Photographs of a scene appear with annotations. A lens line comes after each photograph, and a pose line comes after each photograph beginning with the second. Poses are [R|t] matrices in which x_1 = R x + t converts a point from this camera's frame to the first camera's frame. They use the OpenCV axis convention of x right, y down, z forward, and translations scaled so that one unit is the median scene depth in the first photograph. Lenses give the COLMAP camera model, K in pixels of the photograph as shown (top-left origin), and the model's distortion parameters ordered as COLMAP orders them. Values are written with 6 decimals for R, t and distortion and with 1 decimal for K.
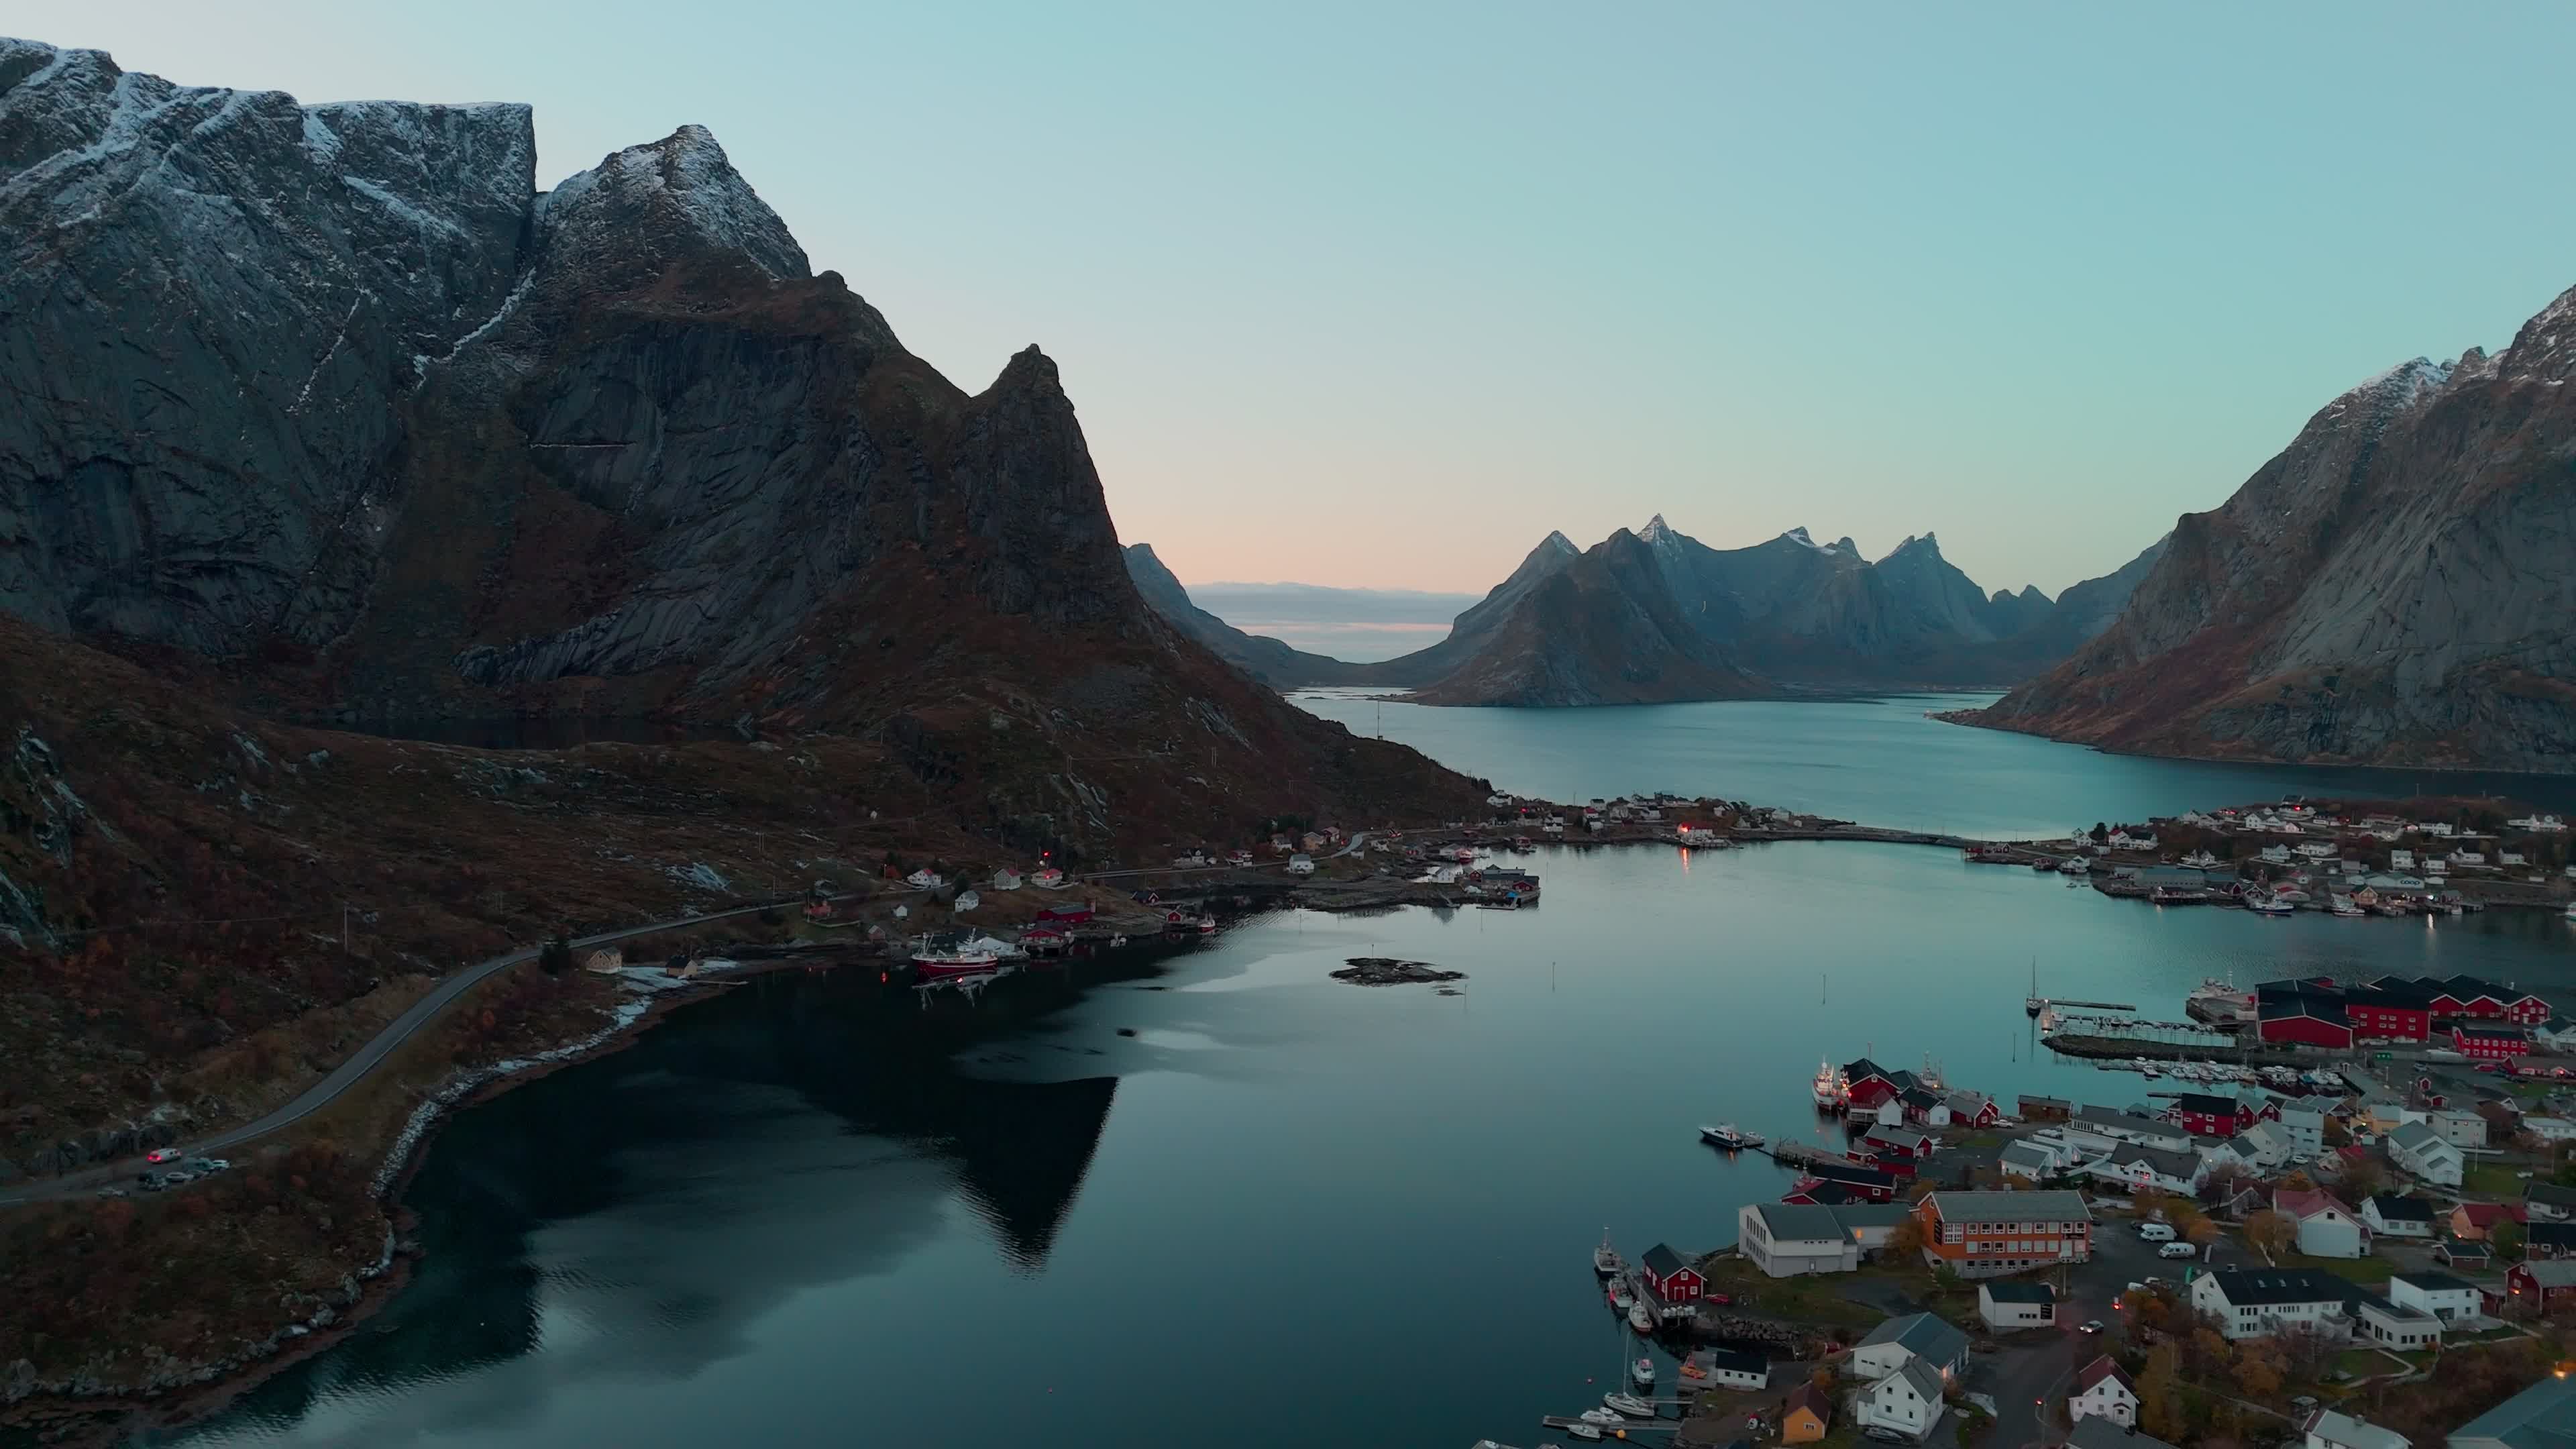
lens RADIAL K [[1877.5, 0, 1293.1], [0, 1877.5, 714.1], [0, 0, 1]] dist [0.095474, -0.091669]
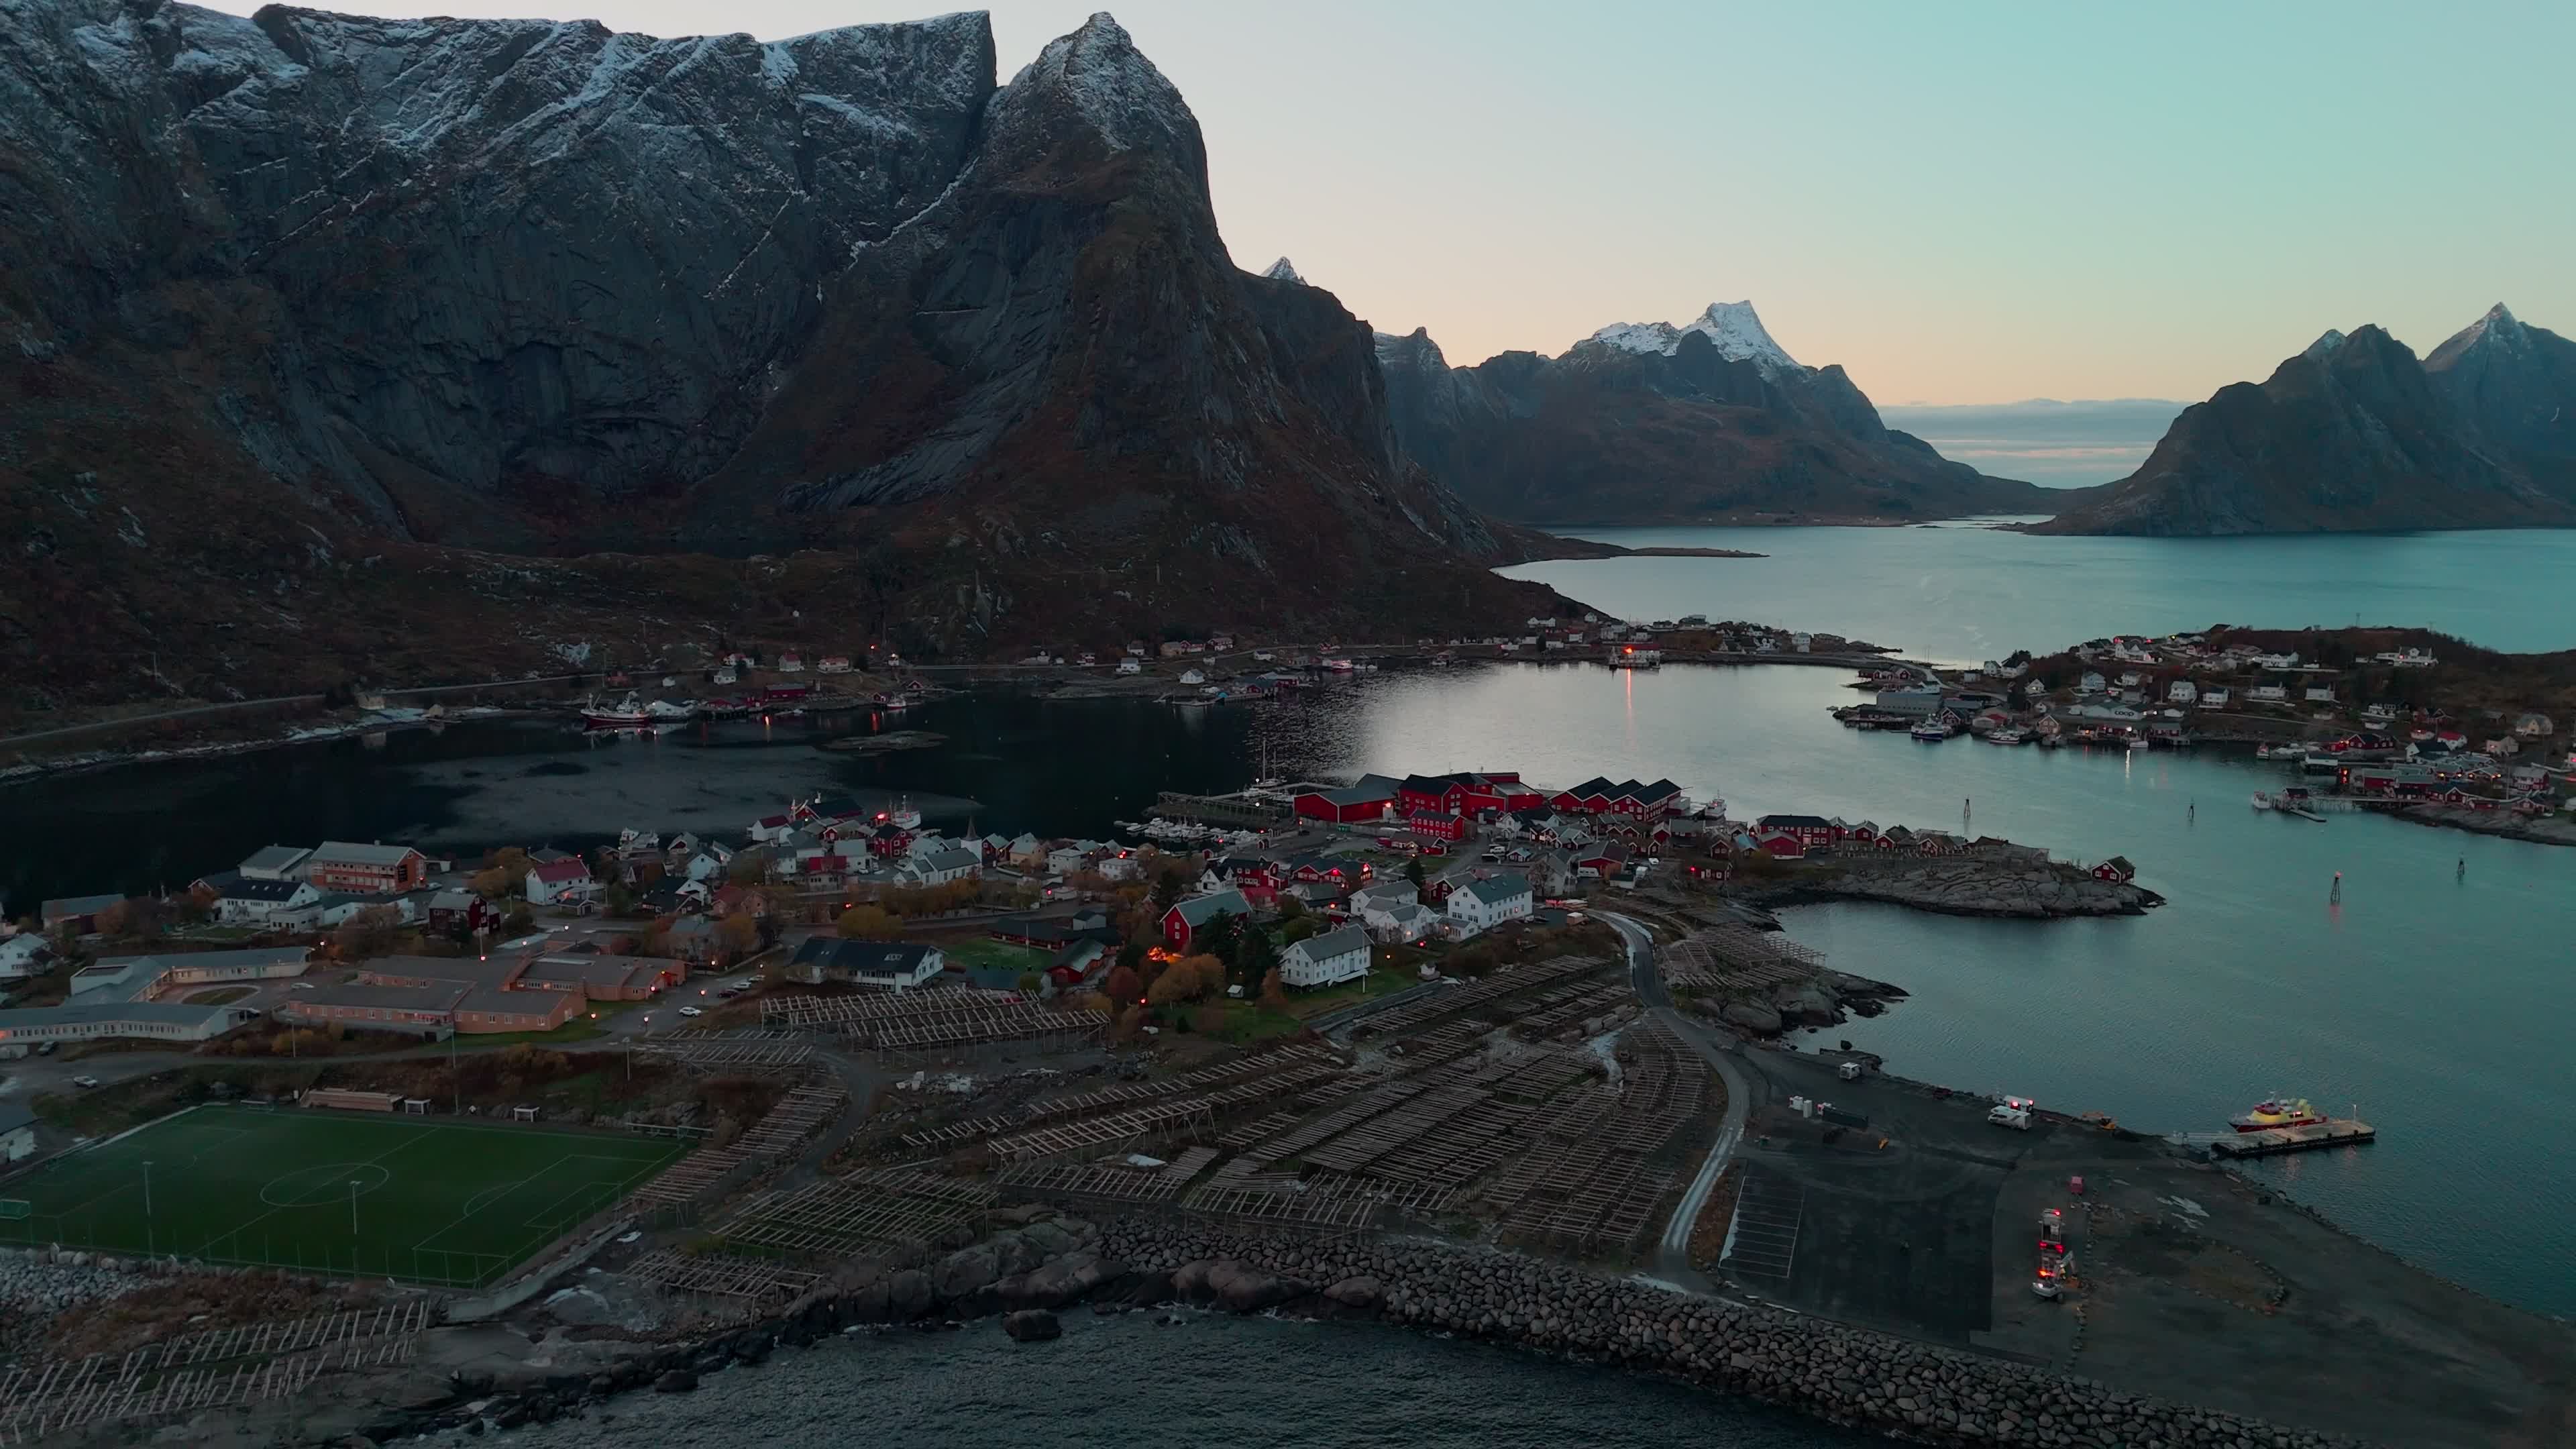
lens RADIAL K [[1877.5, 0, 1295.6], [0, 1877.5, 716.7], [0, 0, 1]] dist [0.095474, -0.091669]
pose [[0.910431, 0.040267, -0.411697, 0.347214], [-0.003313, 0.995929, 0.090082, 0.004181], [0.413649, -0.080649, 0.906858, -0.004284]]
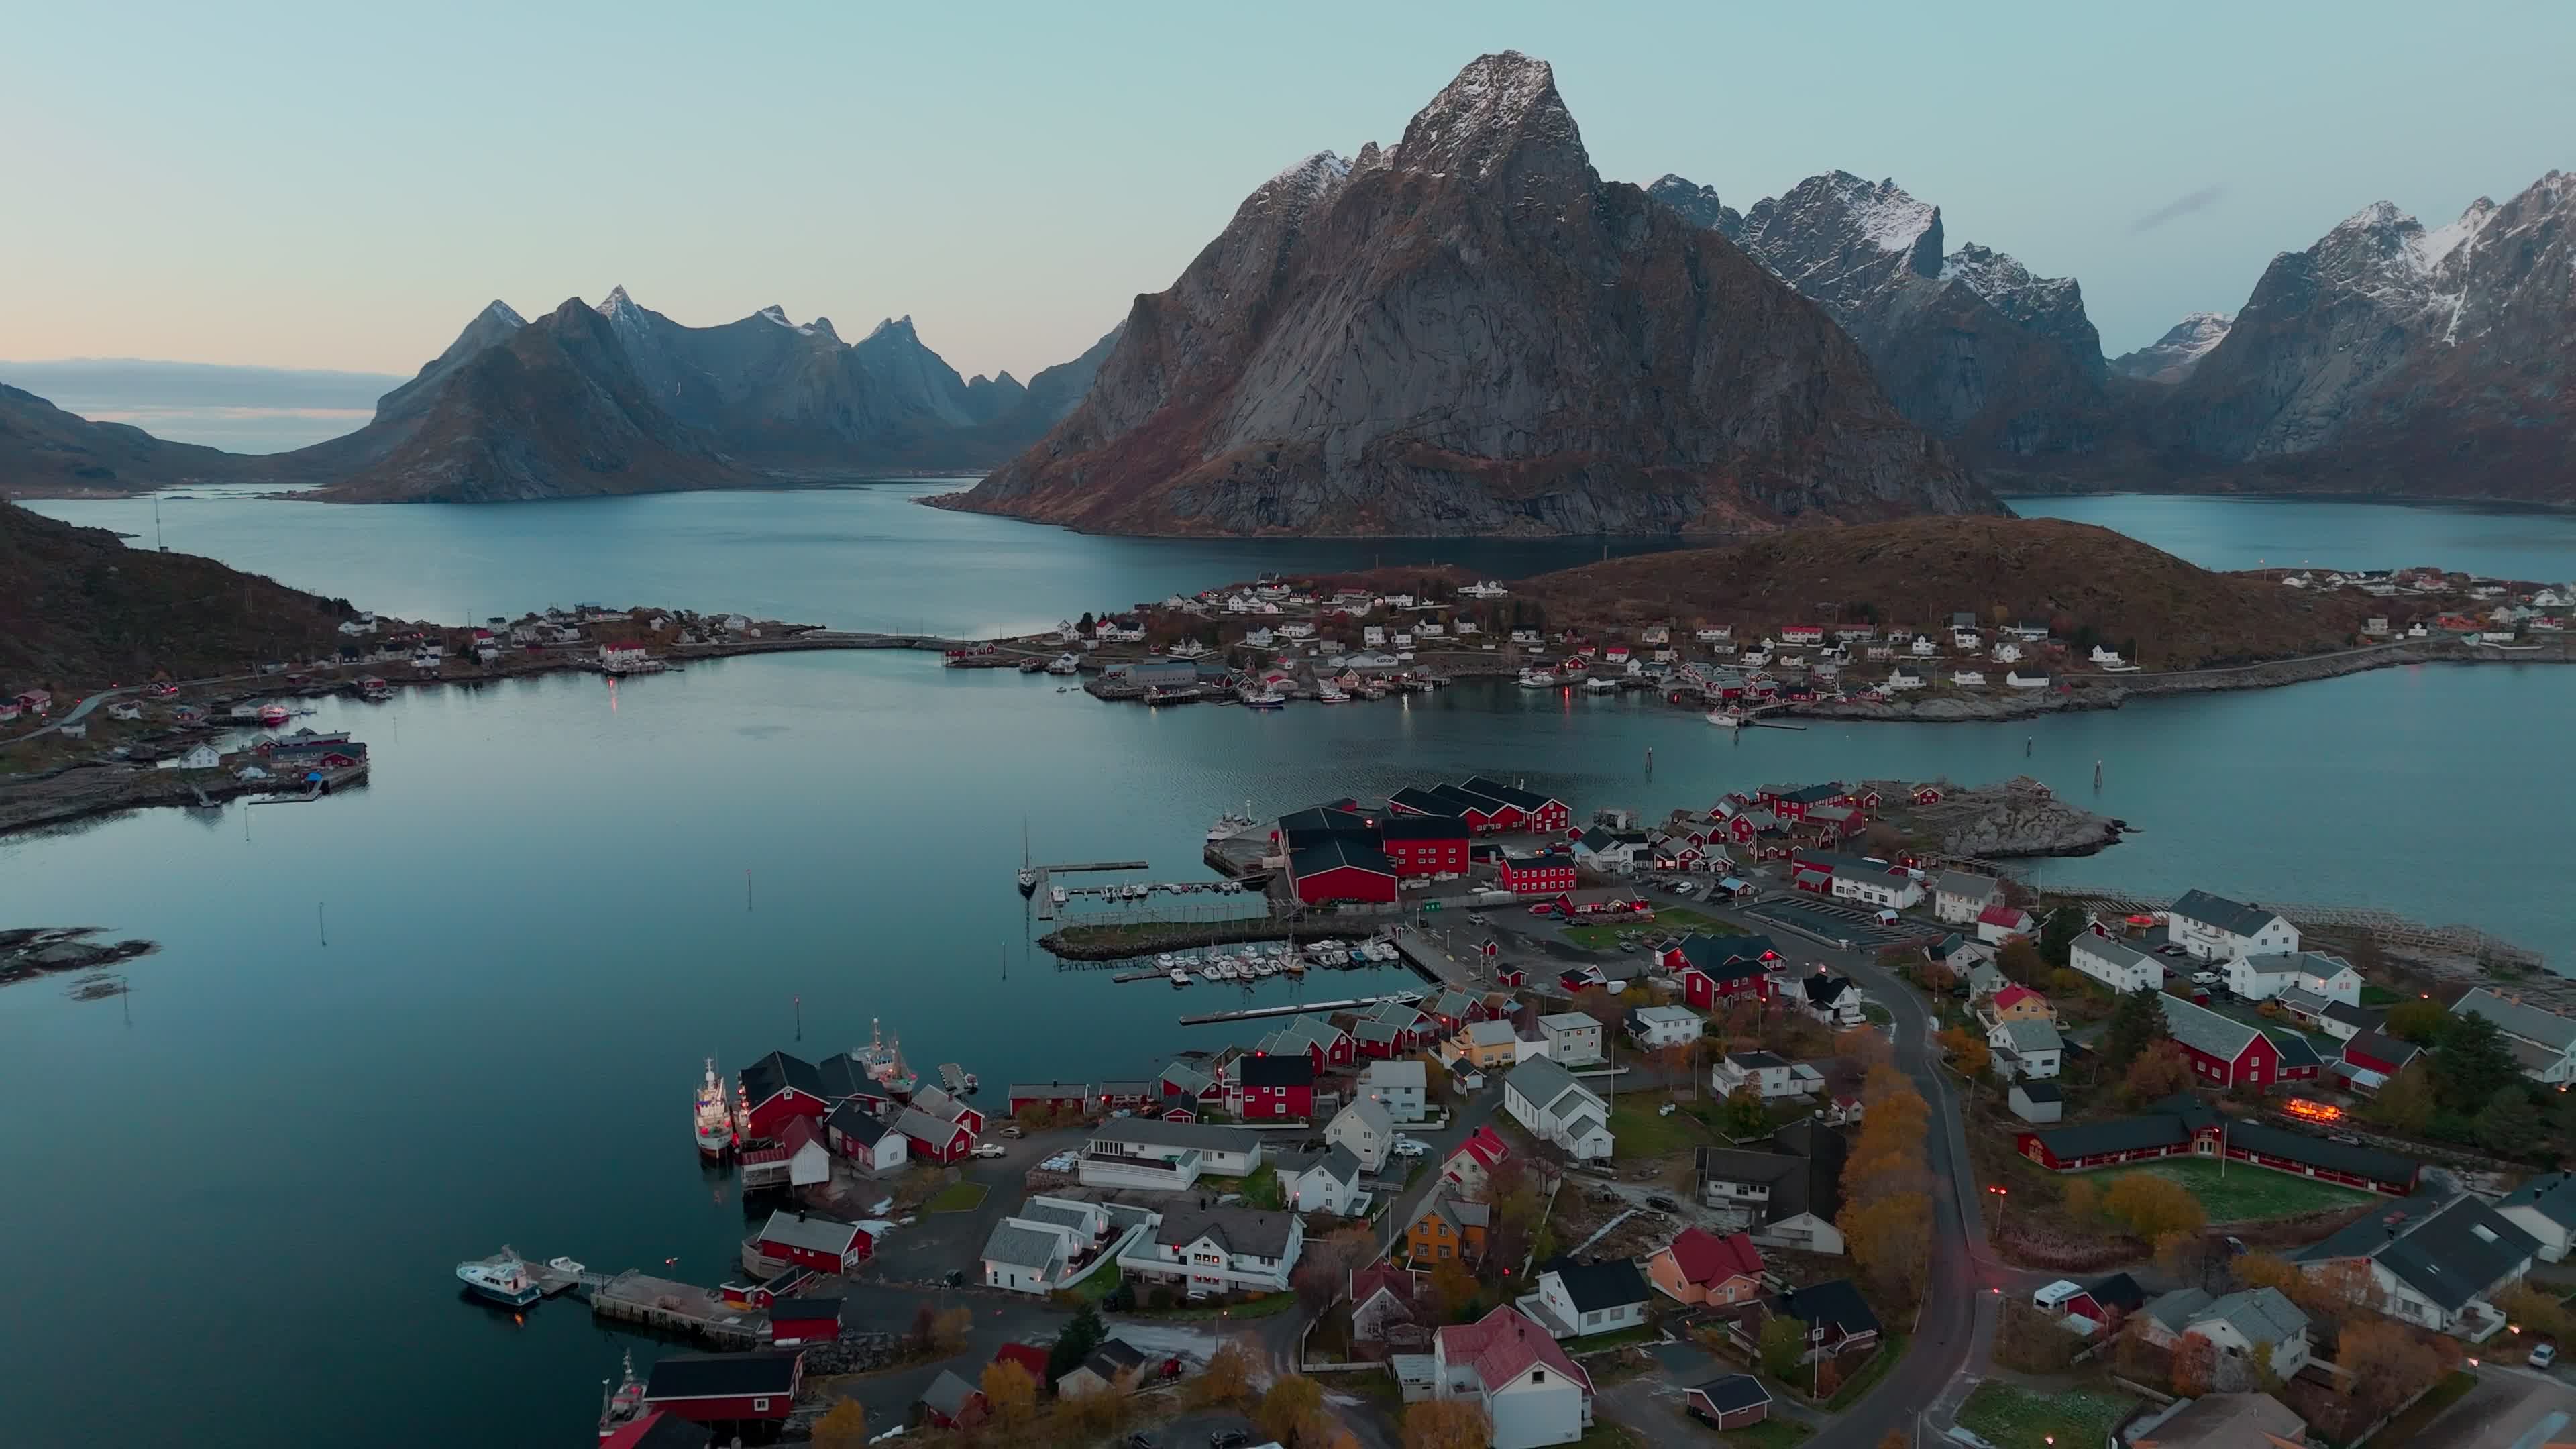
lens RADIAL K [[1877.5, 0, 1290.8], [0, 1877.5, 722.8], [0, 0, 1]] dist [0.095474, -0.091669]
pose [[0.869143, -0.088116, 0.486648, 0.049671], [0.031488, 0.991863, 0.123357, 0.001232], [-0.493557, -0.091891, 0.864845, 0.125388]]
